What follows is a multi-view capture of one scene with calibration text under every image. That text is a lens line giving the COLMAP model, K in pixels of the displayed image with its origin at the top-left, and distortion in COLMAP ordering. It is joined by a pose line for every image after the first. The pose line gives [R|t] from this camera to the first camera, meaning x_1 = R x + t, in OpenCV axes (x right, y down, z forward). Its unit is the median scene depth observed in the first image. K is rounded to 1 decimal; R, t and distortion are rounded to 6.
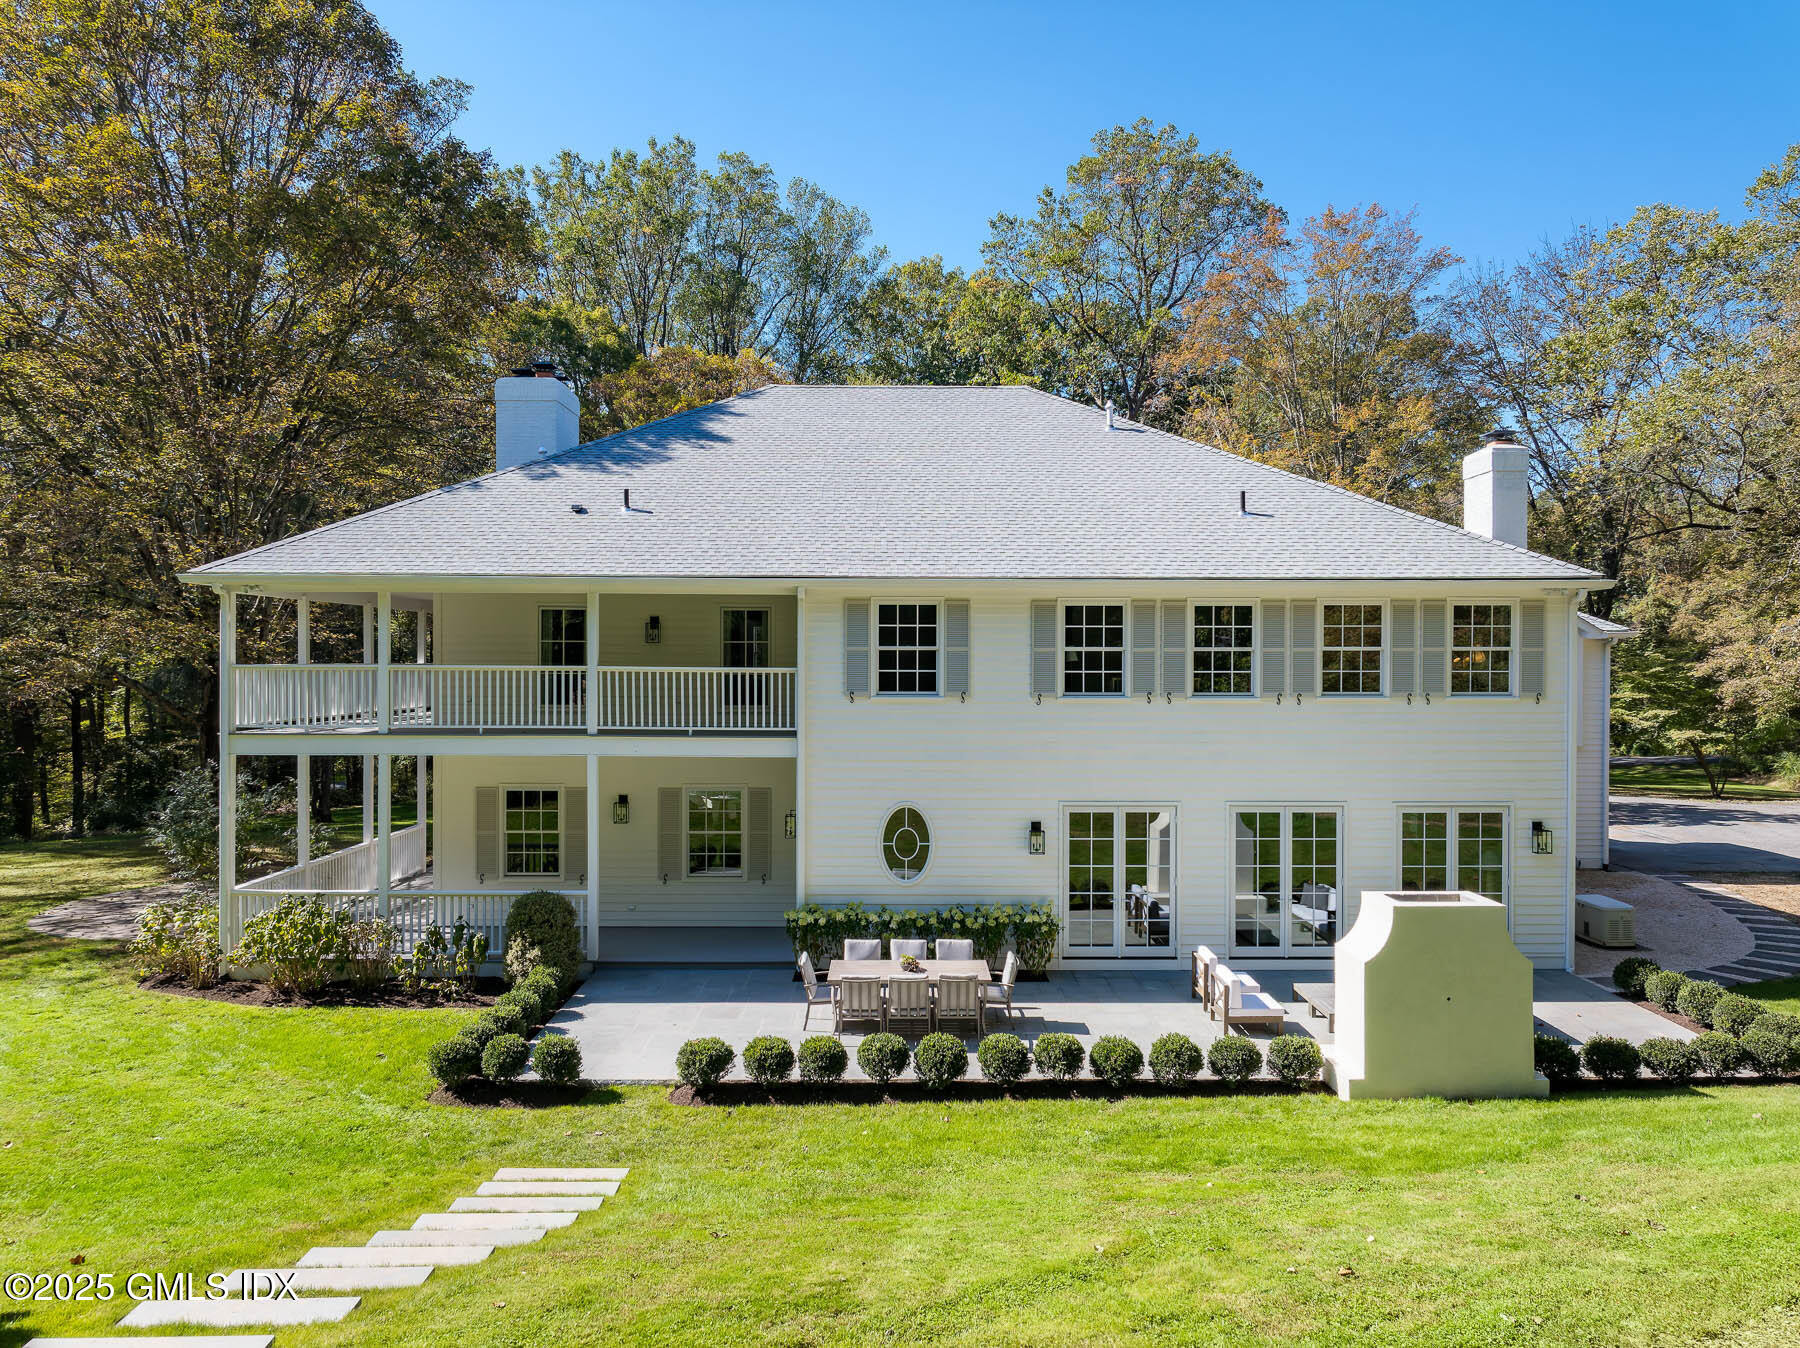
lens RADIAL K [[1226.5, 0, 900.0], [0, 1226.5, 674.0], [0, 0, 1]] dist [0.000472, -0.000200]
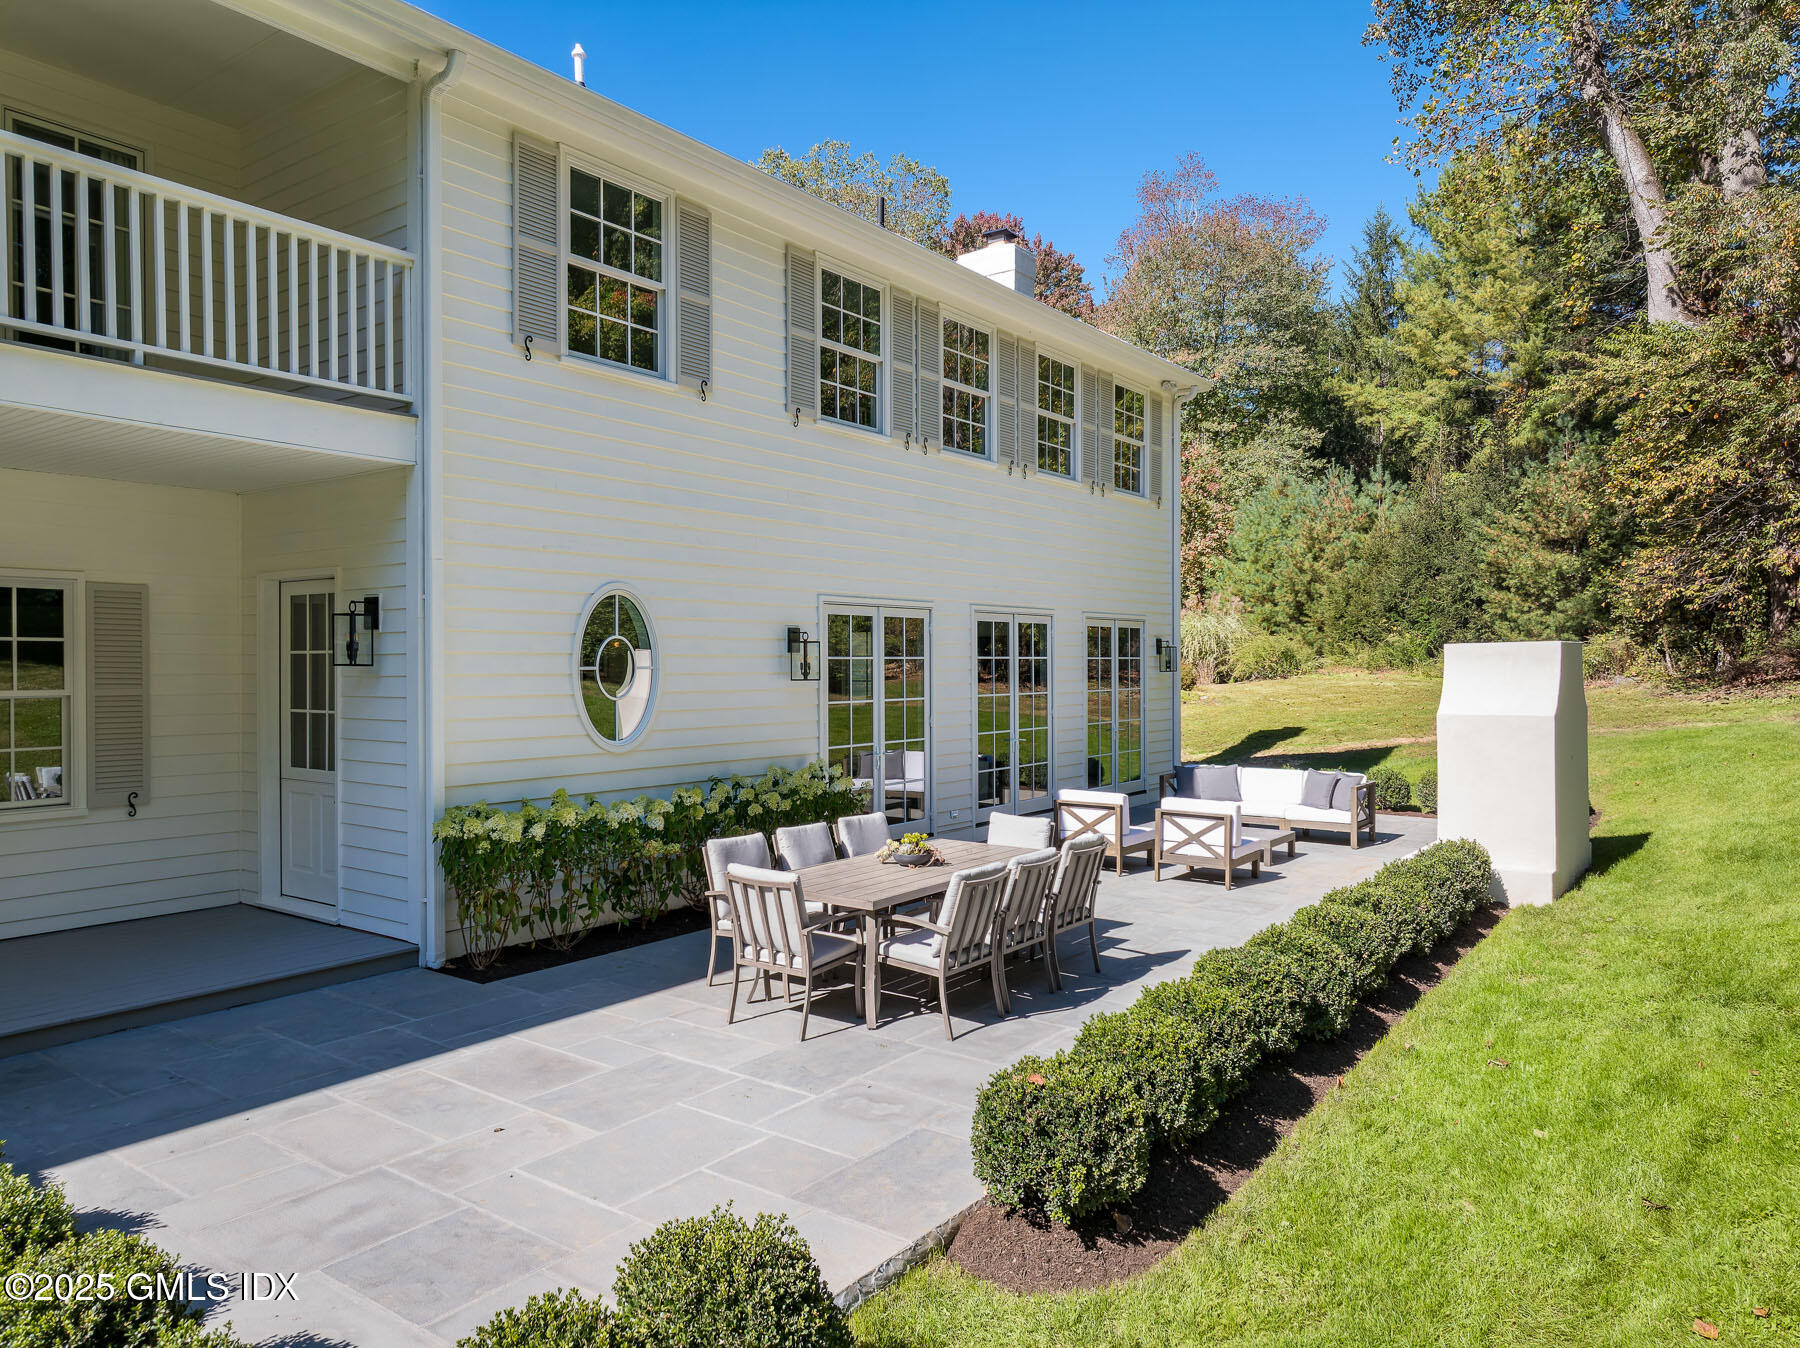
lens RADIAL K [[1226.5, 0, 900.0], [0, 1226.5, 674.0], [0, 0, 1]] dist [0.000472, -0.000200]
pose [[0.591725, -0.010747, 0.806069, -0.326782], [0.015600, 0.999877, 0.001879, 0.141866], [-0.805989, 0.011463, 0.591819, 0.615846]]
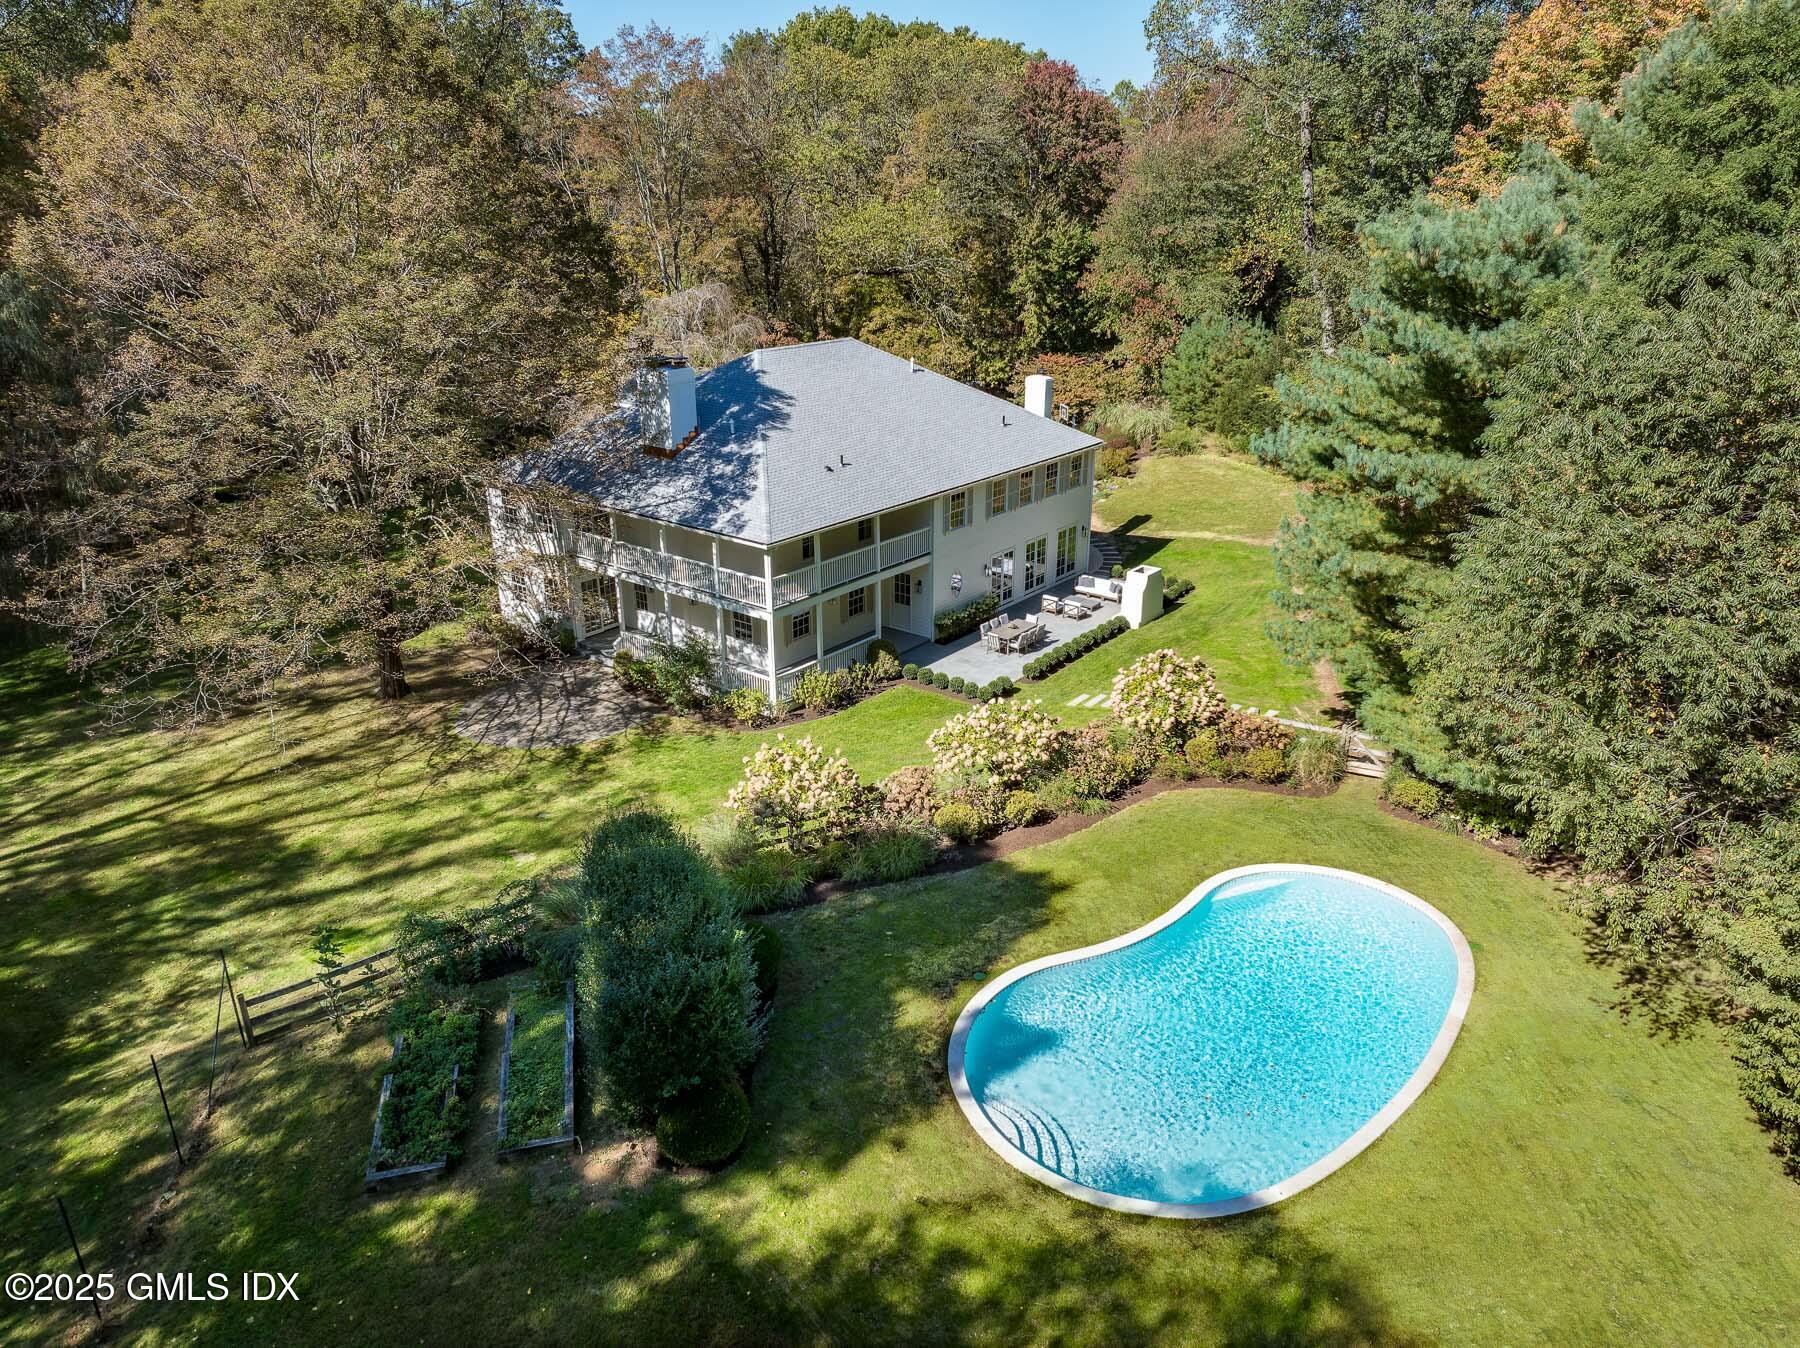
lens RADIAL K [[1226.5, 0, 900.0], [0, 1226.5, 674.0], [0, 0, 1]] dist [0.000472, -0.000200]
pose [[0.621602, -0.291142, 0.727219, -1.995869], [0.010673, 0.931426, 0.363774, -0.623529], [-0.783261, -0.218361, 0.582083, -0.447045]]
